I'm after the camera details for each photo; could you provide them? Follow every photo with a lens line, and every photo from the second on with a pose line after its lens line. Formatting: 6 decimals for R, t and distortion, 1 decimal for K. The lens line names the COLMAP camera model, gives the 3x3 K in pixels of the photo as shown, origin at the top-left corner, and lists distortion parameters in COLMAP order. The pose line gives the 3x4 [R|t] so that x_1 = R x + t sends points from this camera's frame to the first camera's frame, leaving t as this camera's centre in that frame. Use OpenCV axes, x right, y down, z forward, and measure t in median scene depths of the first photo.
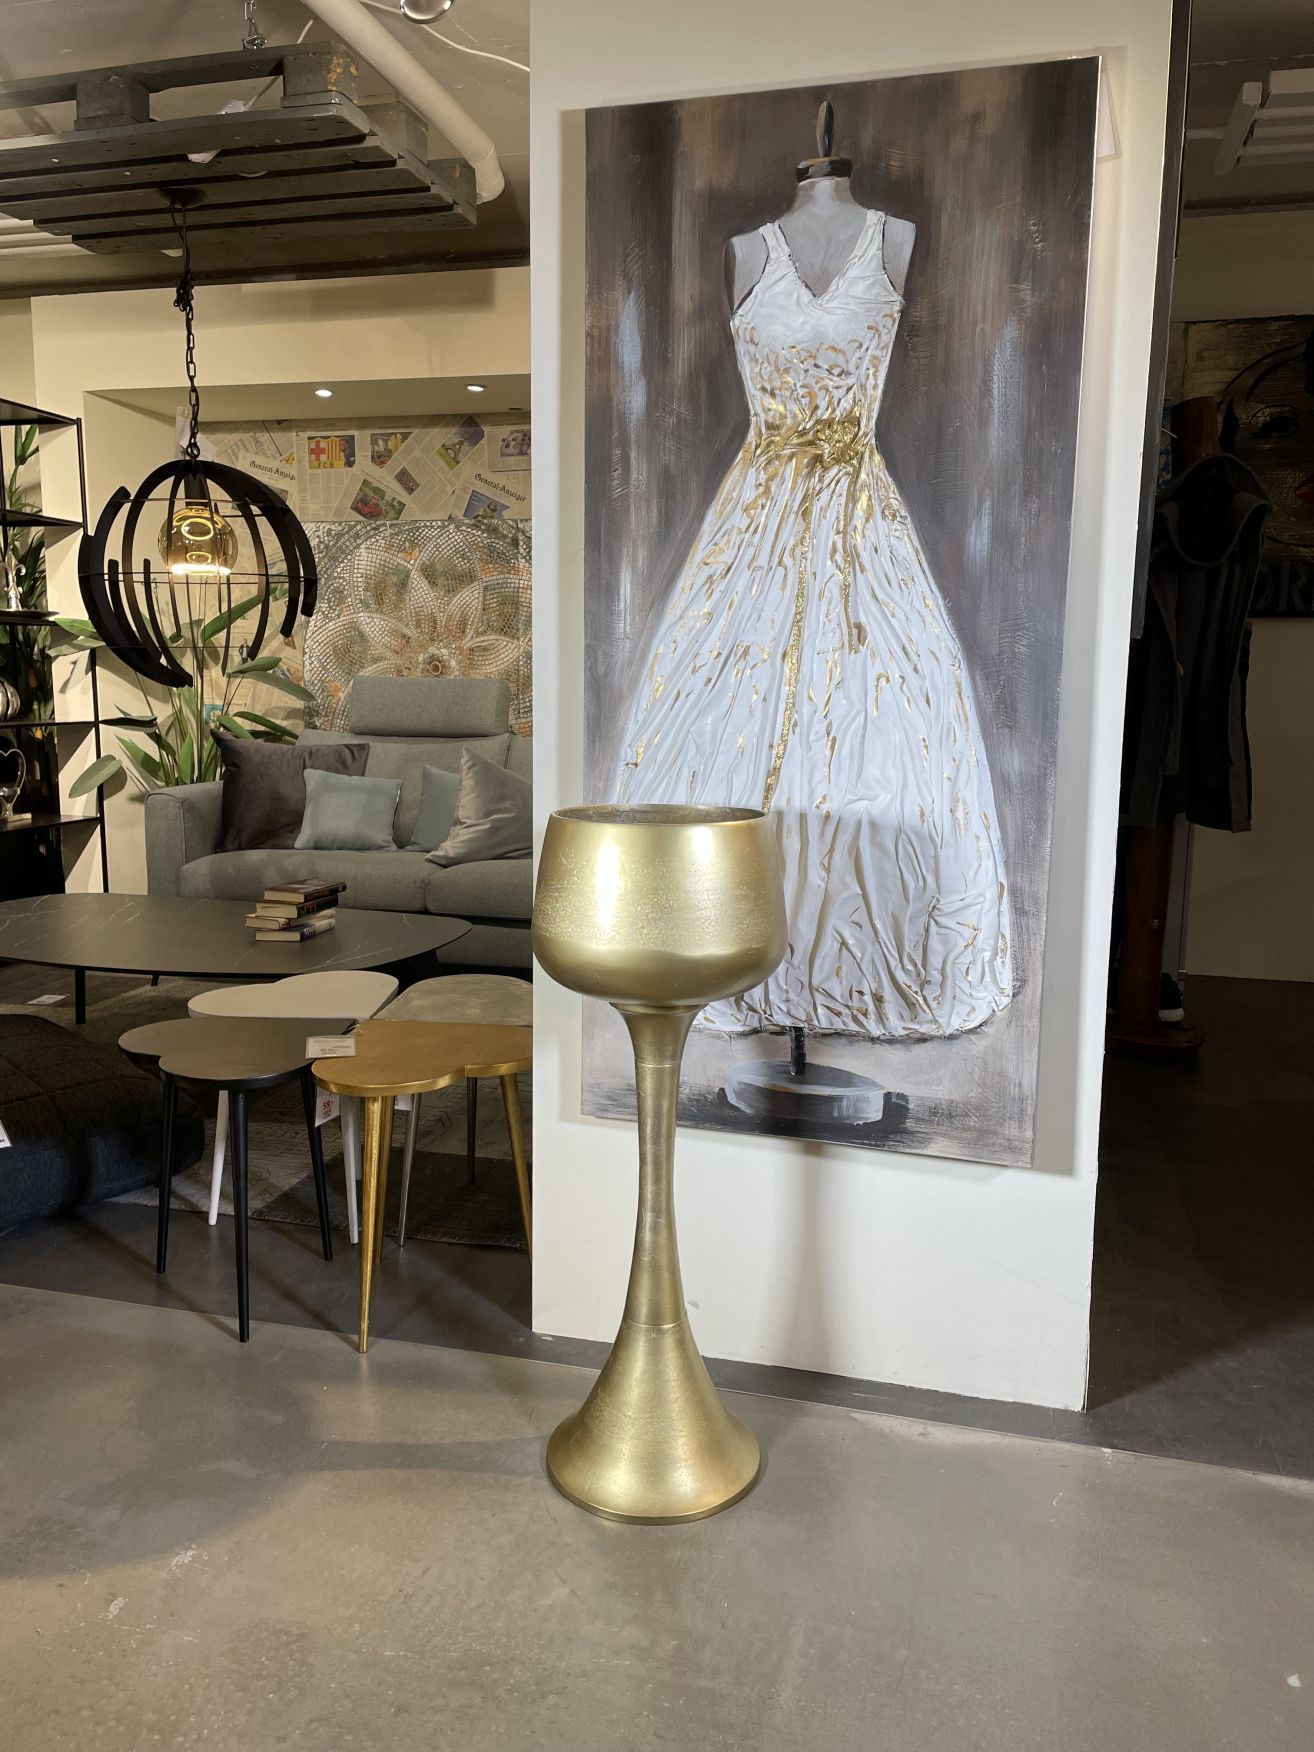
lens RADIAL K [[1315.1, 0, 653.3], [0, 1315.1, 858.7], [0, 0, 1]] dist [0.094686, -0.116370]
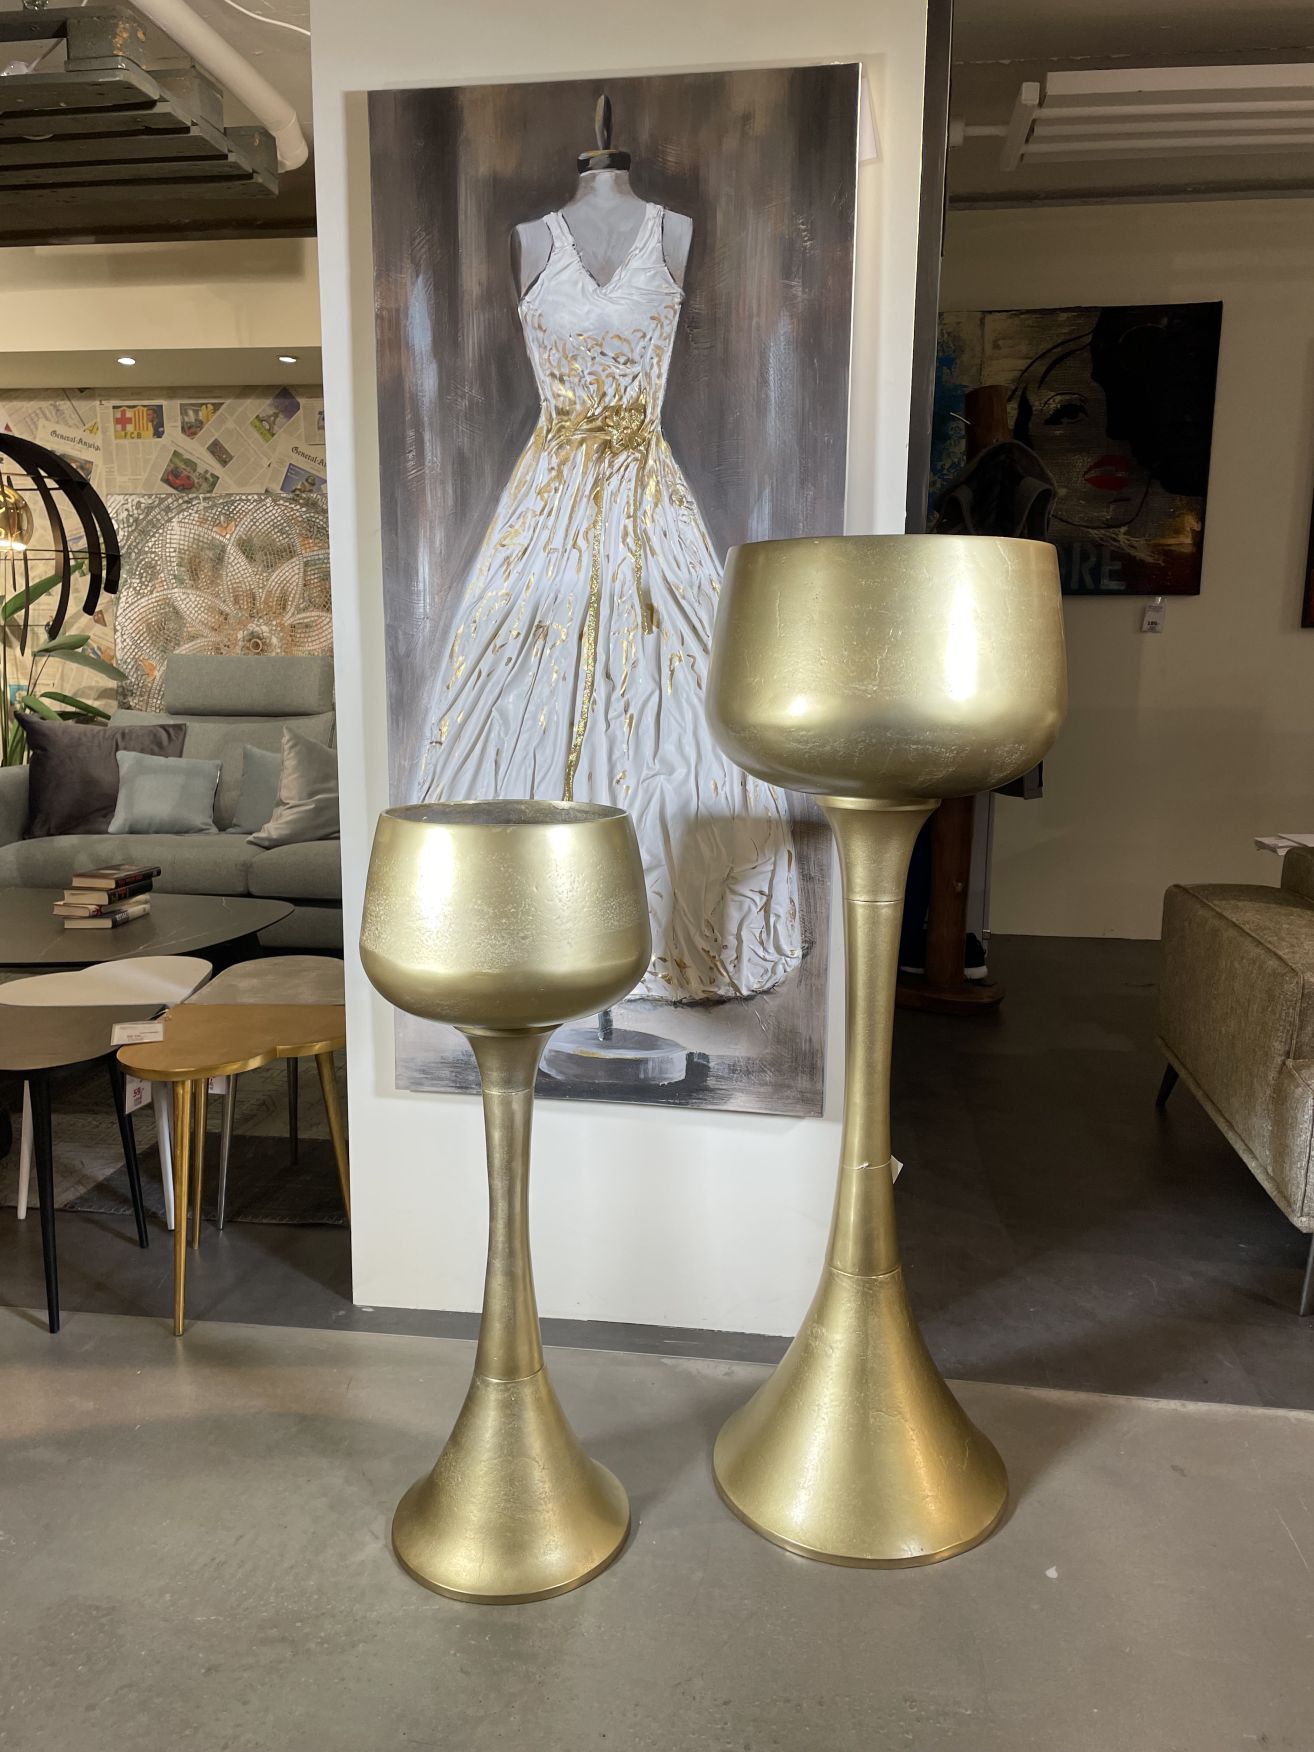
lens RADIAL K [[1315.1, 0, 653.3], [0, 1315.1, 858.7], [0, 0, 1]] dist [0.094686, -0.116370]
pose [[0.993260, -0.023880, 0.113422, 0.033869], [0.021812, 0.999573, 0.019445, 0.001537], [-0.113838, -0.016840, 0.993357, -0.033658]]
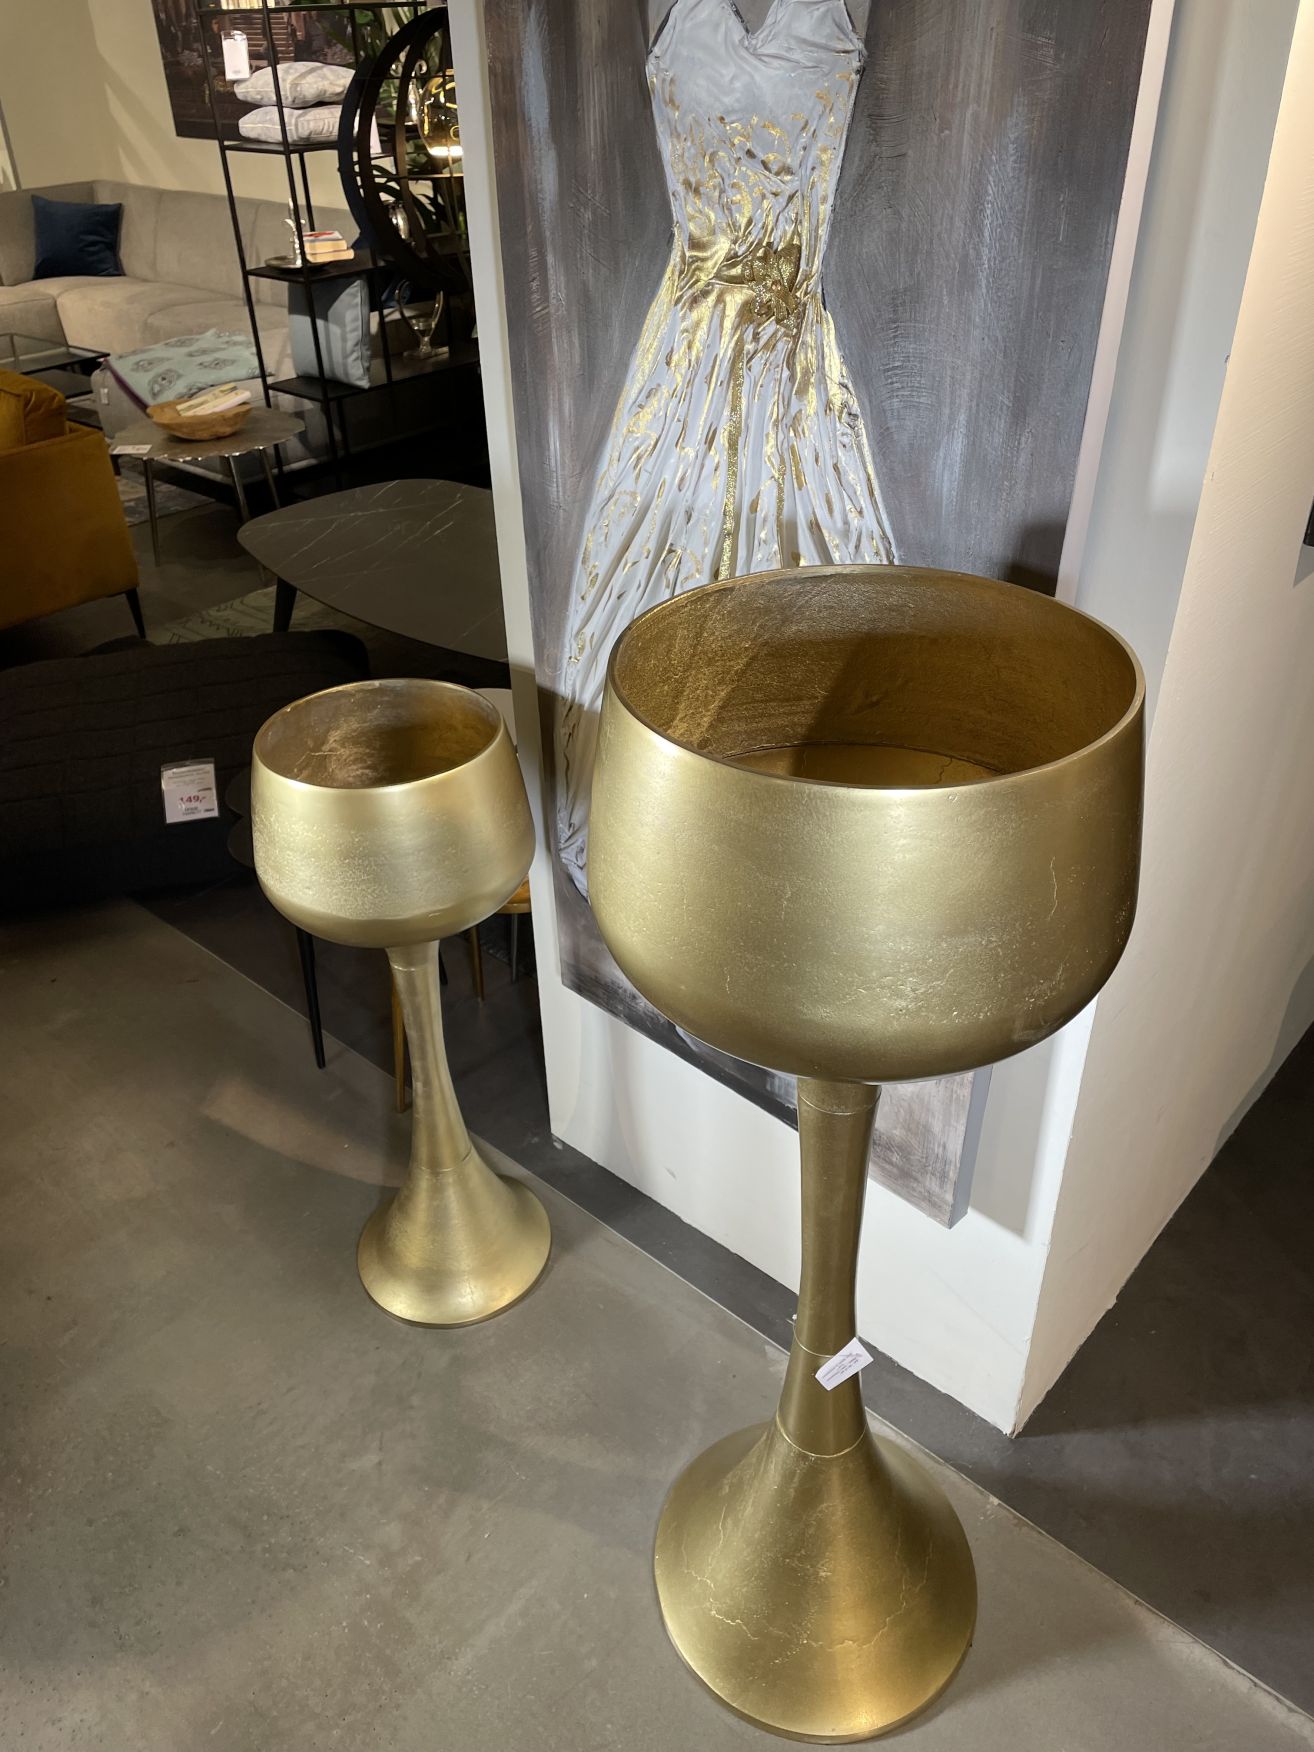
lens RADIAL K [[1322.7, 0, 656.1], [0, 1322.7, 848.6], [0, 0, 1]] dist [0.084889, -0.101612]
pose [[0.891791, 0.217483, -0.396750, 0.395429], [-0.031612, 0.904703, 0.424868, -0.328156], [0.451343, -0.366351, 0.813681, 0.319676]]
